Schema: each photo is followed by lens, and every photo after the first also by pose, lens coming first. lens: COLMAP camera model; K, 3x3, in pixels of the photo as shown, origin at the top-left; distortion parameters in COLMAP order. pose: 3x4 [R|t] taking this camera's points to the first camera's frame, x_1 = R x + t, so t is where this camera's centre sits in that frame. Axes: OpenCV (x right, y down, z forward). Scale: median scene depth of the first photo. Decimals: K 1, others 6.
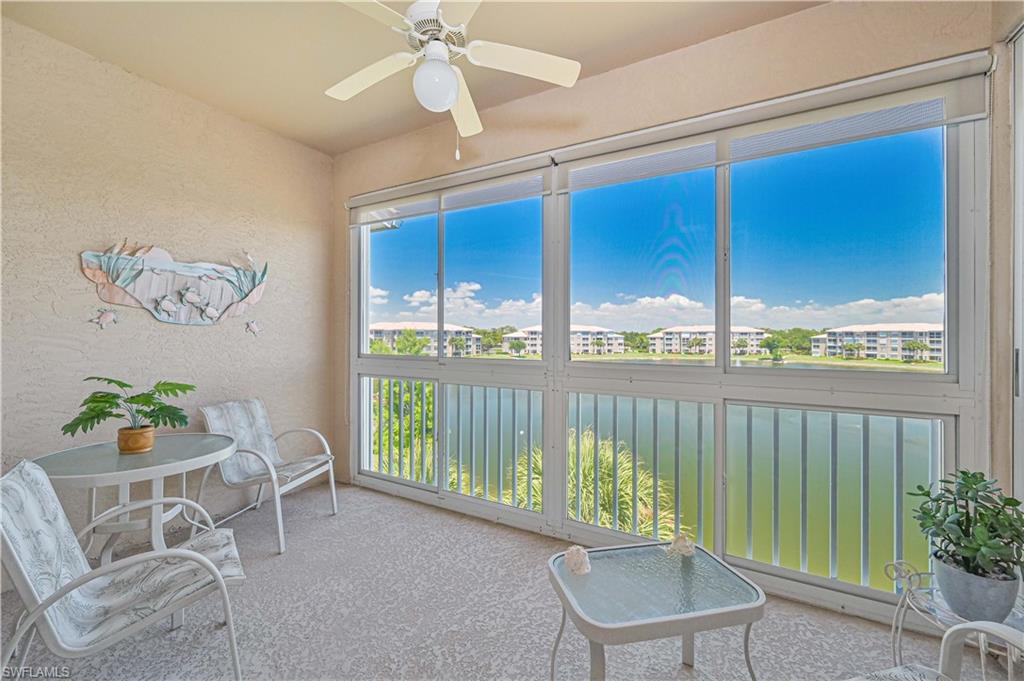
lens RADIAL K [[406.0, 0, 514.5], [0, 406.0, 333.7], [0, 0, 1]] dist [-0.003241, -0.000234]
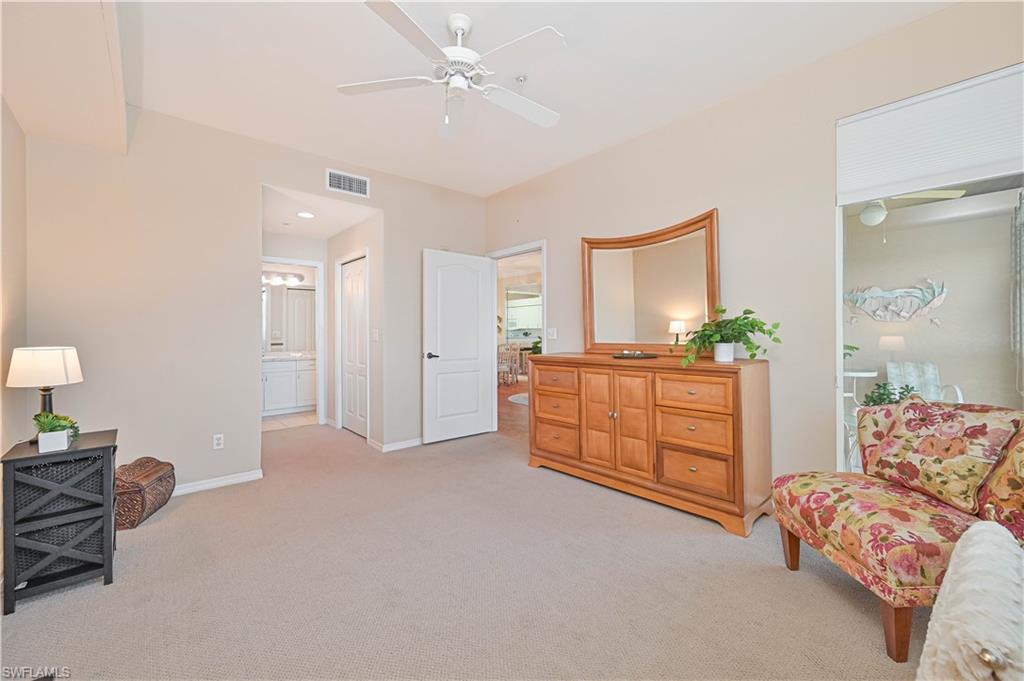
lens RADIAL K [[406.0, 0, 514.5], [0, 406.0, 333.7], [0, 0, 1]] dist [-0.003241, -0.000234]
pose [[-0.335254, -0.003543, -0.942121, 1.696907], [0.003913, 0.999979, -0.005152, 0.040643], [0.942120, -0.005413, -0.335233, -0.090800]]
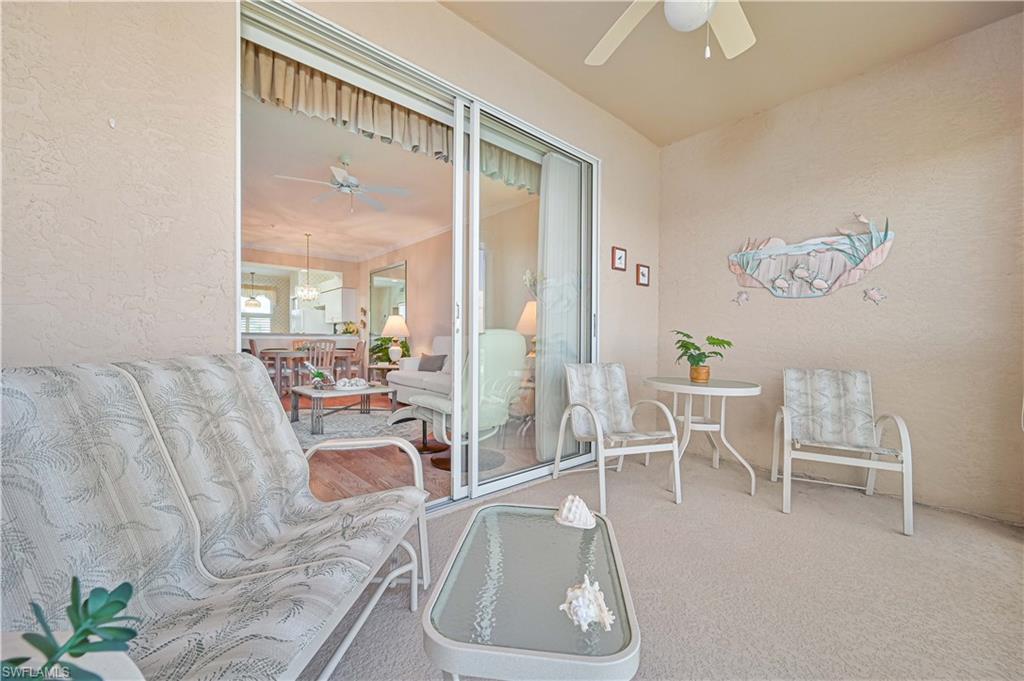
lens RADIAL K [[398.6, 0, 514.0], [0, 398.6, 346.7], [0, 0, 1]] dist [0.001480, 0.000049]
pose [[-0.327868, 0.012931, -0.944635, 0.515073], [-0.007333, 0.999841, 0.016232, 0.102276], [0.944695, 0.012249, -0.327721, 0.601804]]
